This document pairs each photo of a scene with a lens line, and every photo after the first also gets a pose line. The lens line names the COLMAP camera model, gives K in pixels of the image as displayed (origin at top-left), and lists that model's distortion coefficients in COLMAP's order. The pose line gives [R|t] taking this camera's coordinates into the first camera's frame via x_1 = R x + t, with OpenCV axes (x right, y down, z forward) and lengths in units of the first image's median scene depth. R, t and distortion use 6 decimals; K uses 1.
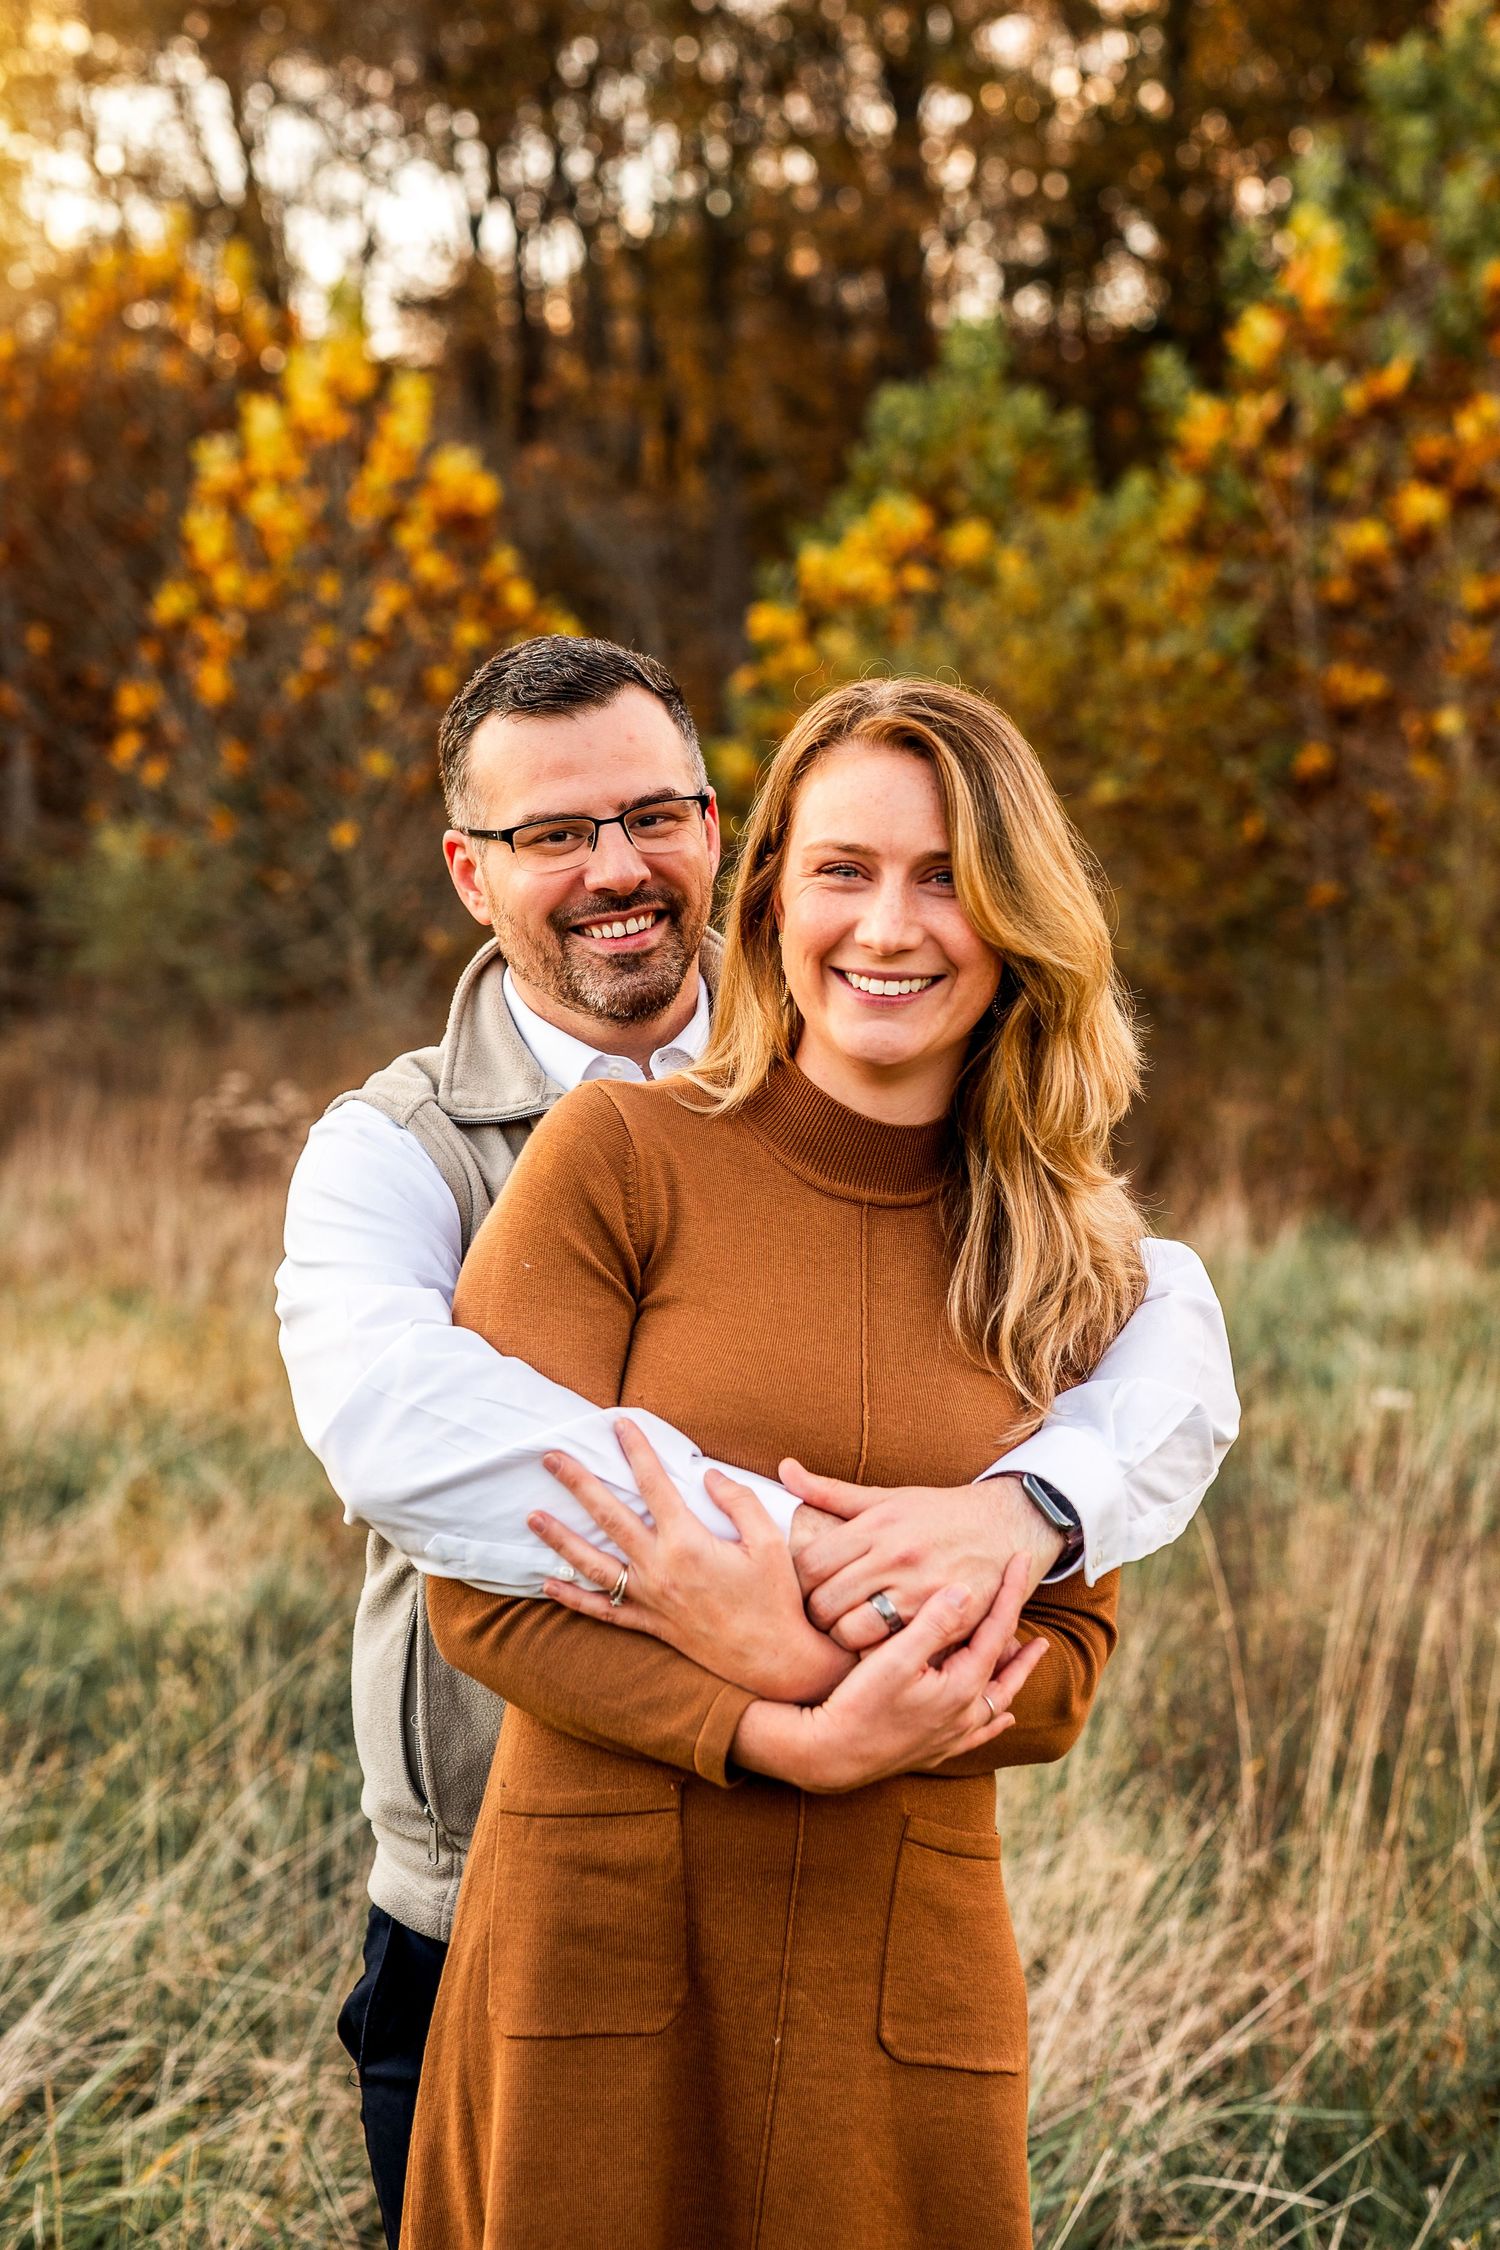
lens RADIAL K [[3686.1, 0, 750.0], [0, 3686.1, 1125.0], [0, 0, 1]] dist [0.020822, 0.043353]
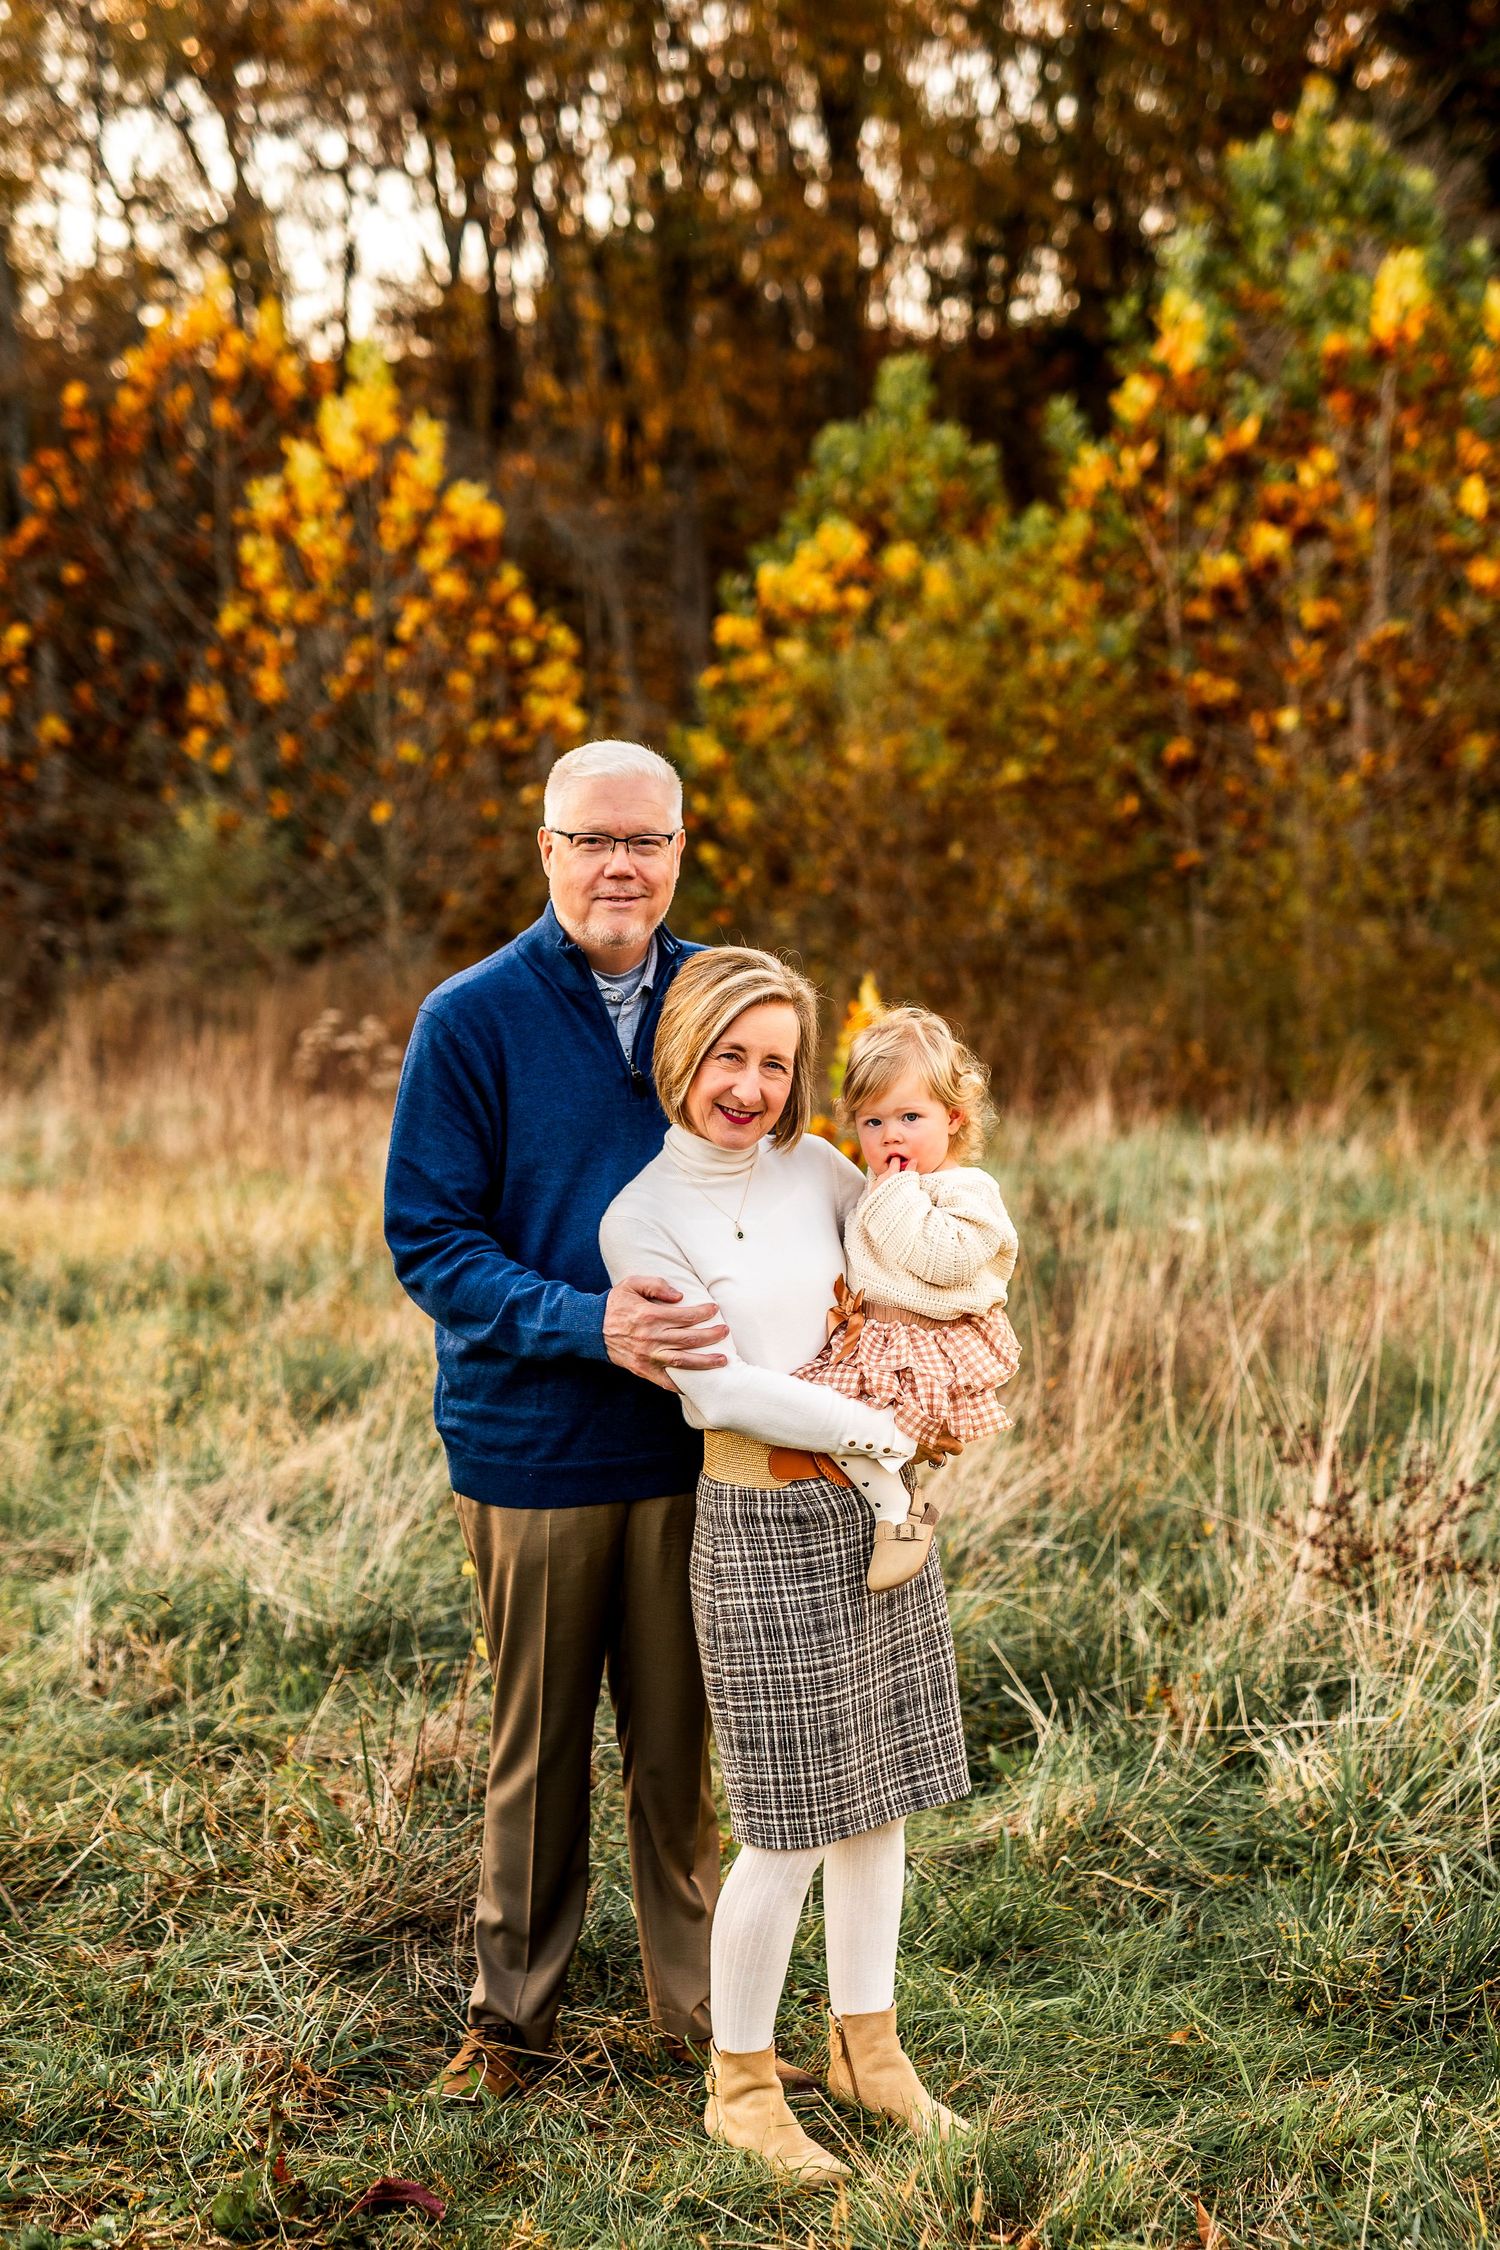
lens RADIAL K [[3686.1, 0, 750.0], [0, 3686.1, 1125.0], [0, 0, 1]] dist [0.020822, 0.043353]
pose [[0.999827, -0.009483, 0.015974, -0.009588], [0.009198, 0.999799, 0.017797, 0.002604], [-0.016139, -0.017647, 0.999714, -0.192856]]
